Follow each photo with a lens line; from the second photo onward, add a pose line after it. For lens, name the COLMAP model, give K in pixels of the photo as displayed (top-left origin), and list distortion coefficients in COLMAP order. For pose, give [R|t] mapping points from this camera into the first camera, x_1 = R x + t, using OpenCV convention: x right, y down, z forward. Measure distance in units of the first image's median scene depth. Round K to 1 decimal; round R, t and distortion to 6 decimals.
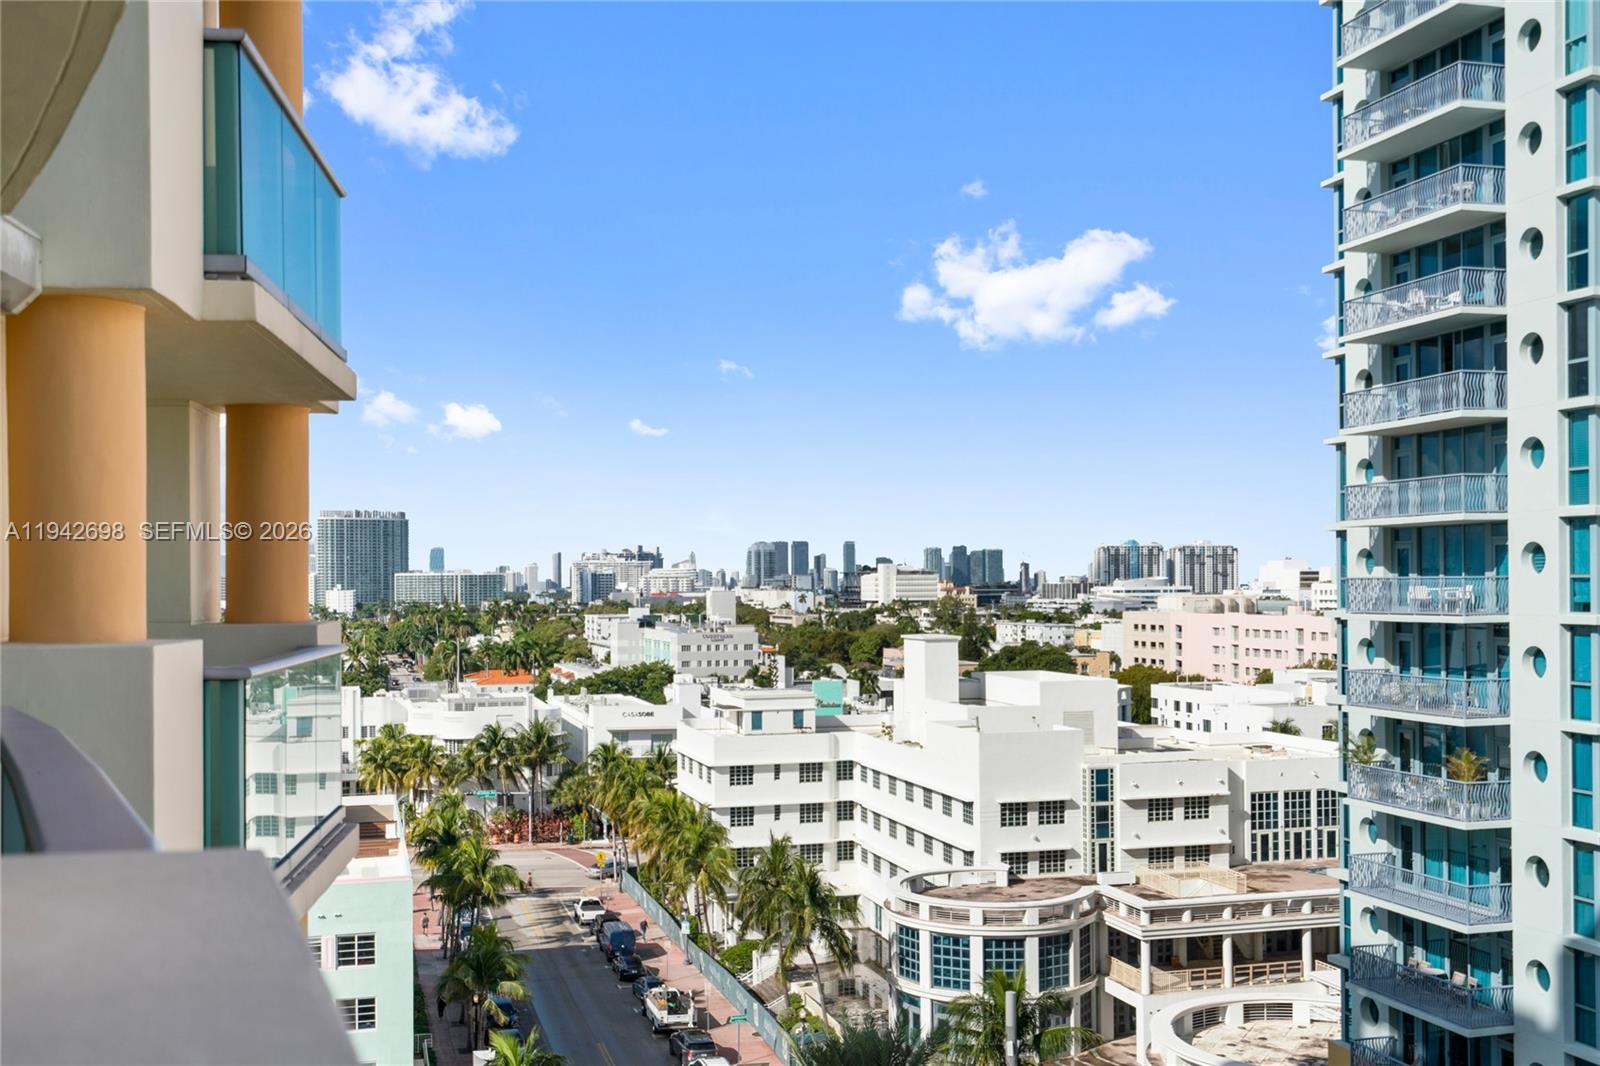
lens RADIAL K [[1561.3, 0, 800.0], [0, 1561.3, 533.0], [0, 0, 1]] dist [-0.002591, 0.007556]
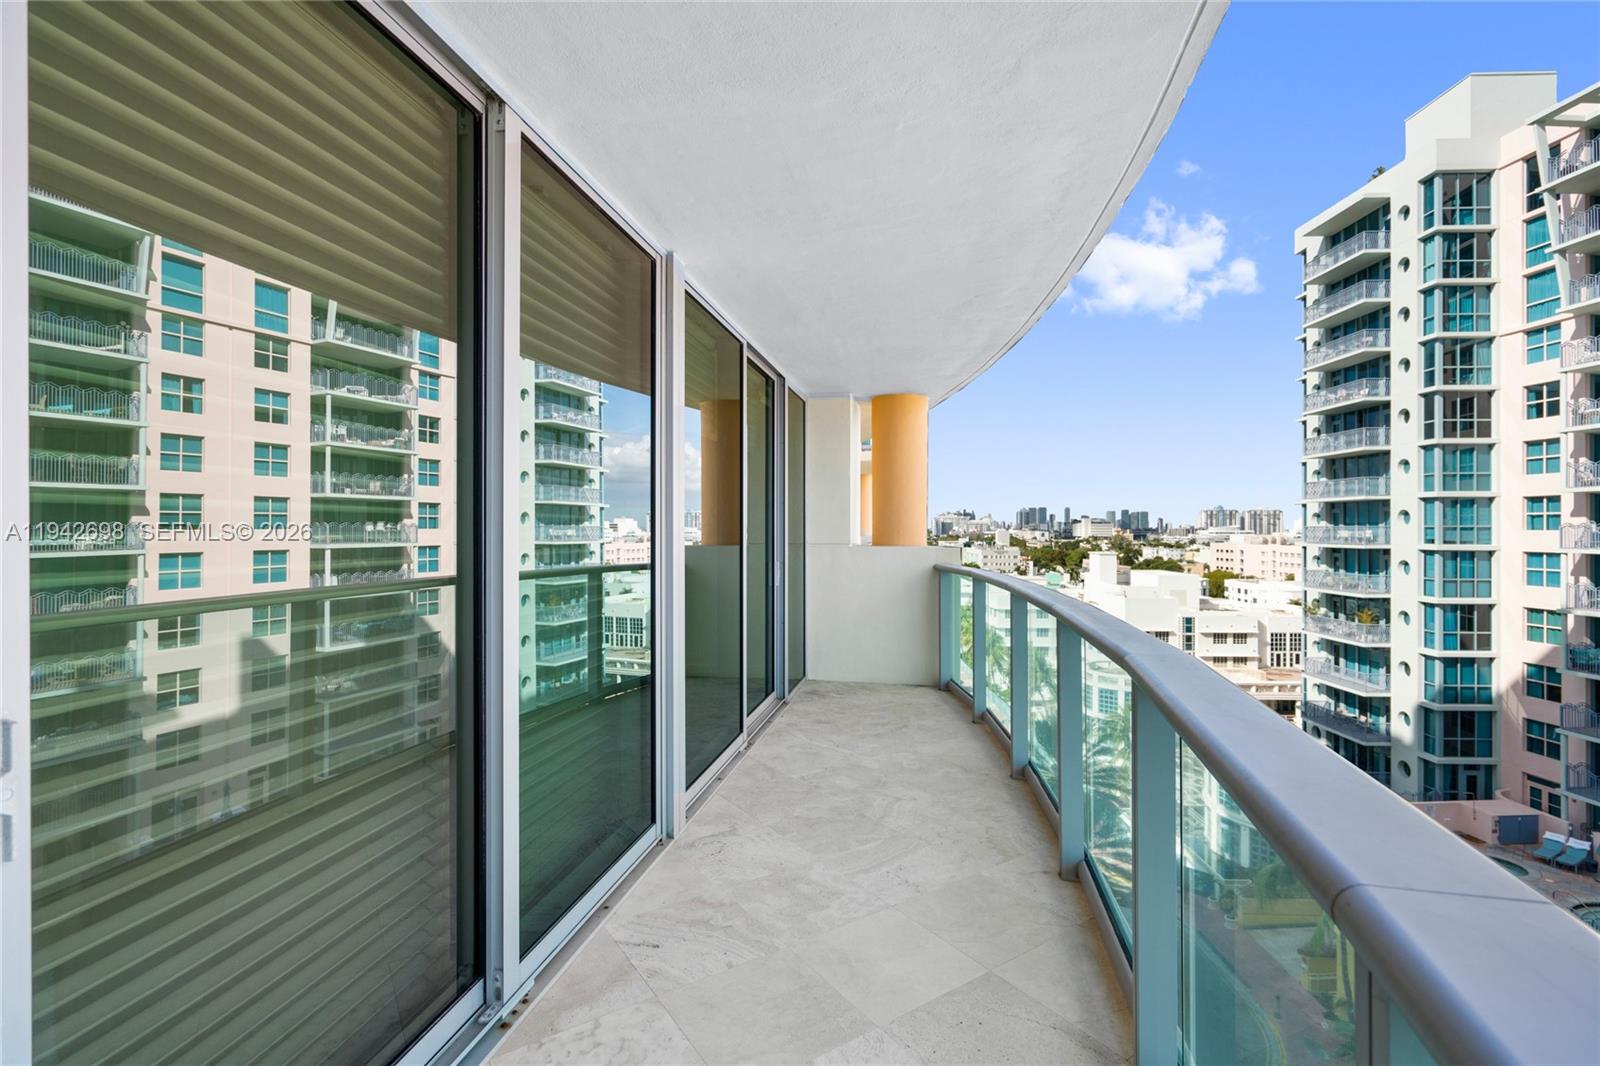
lens RADIAL K [[731.2, 0, 800.0], [0, 731.2, 533.0], [0, 0, 1]] dist [-0.001497, 0.000151]
pose [[0.948313, 0.010950, -0.317147, 0.015359], [0.001971, 0.999182, 0.040389, -0.003511], [0.317330, -0.038927, 0.947516, -0.149920]]
